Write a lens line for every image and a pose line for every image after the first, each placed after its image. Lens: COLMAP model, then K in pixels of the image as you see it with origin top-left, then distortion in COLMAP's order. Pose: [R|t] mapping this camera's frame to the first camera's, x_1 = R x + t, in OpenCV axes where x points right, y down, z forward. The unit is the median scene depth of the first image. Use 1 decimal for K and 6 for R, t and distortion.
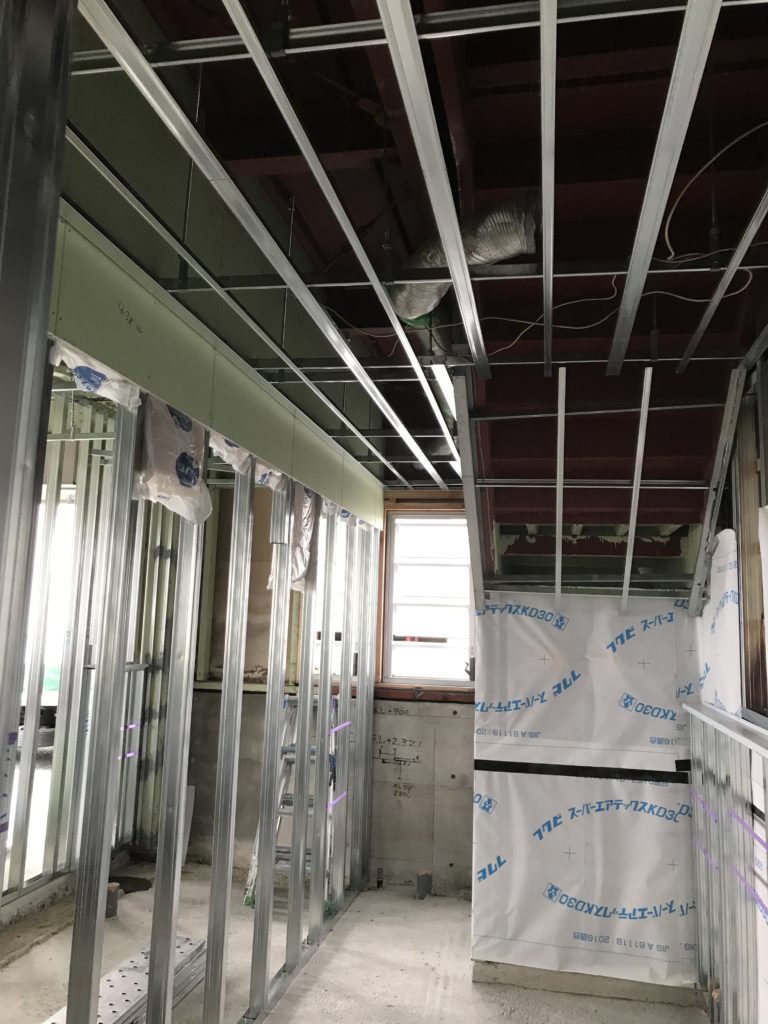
lens RADIAL K [[829.3, 0, 392.0], [0, 829.3, 500.8], [0, 0, 1]] dist [-0.003144, 0.019651]
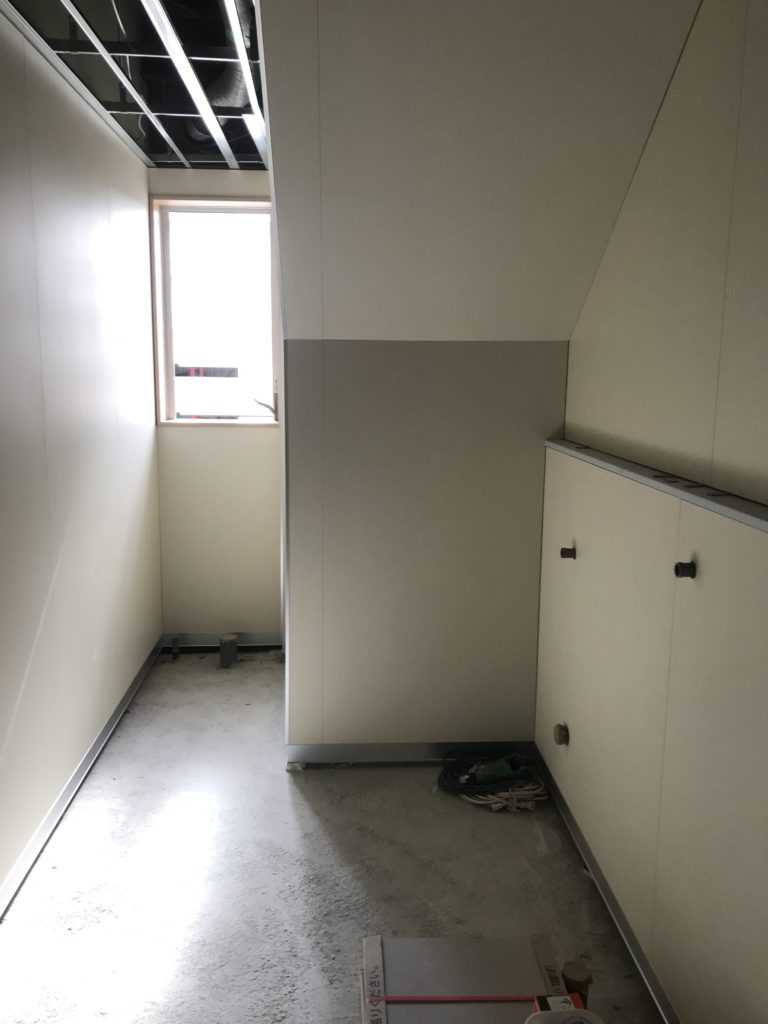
lens RADIAL K [[829.3, 0, 392.0], [0, 829.3, 500.8], [0, 0, 1]] dist [-0.003144, 0.019651]
pose [[0.967962, -0.056662, 0.244621, 0.000365], [-0.022124, 0.951173, 0.307865, 0.047733], [-0.250121, -0.303414, 0.919445, 0.250777]]
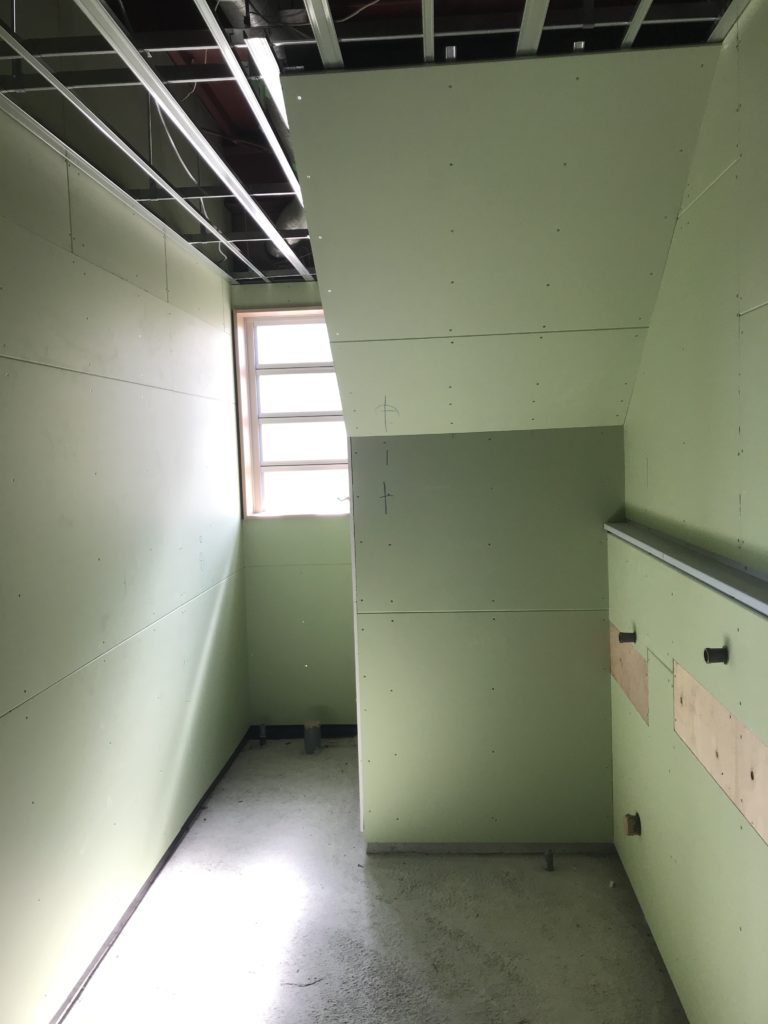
lens RADIAL K [[829.3, 0, 392.0], [0, 829.3, 500.8], [0, 0, 1]] dist [-0.003144, 0.019651]
pose [[0.990283, -0.069570, 0.120418, 0.040722], [0.042612, 0.976022, 0.213458, 0.033220], [-0.132381, -0.206253, 0.969502, 0.218024]]
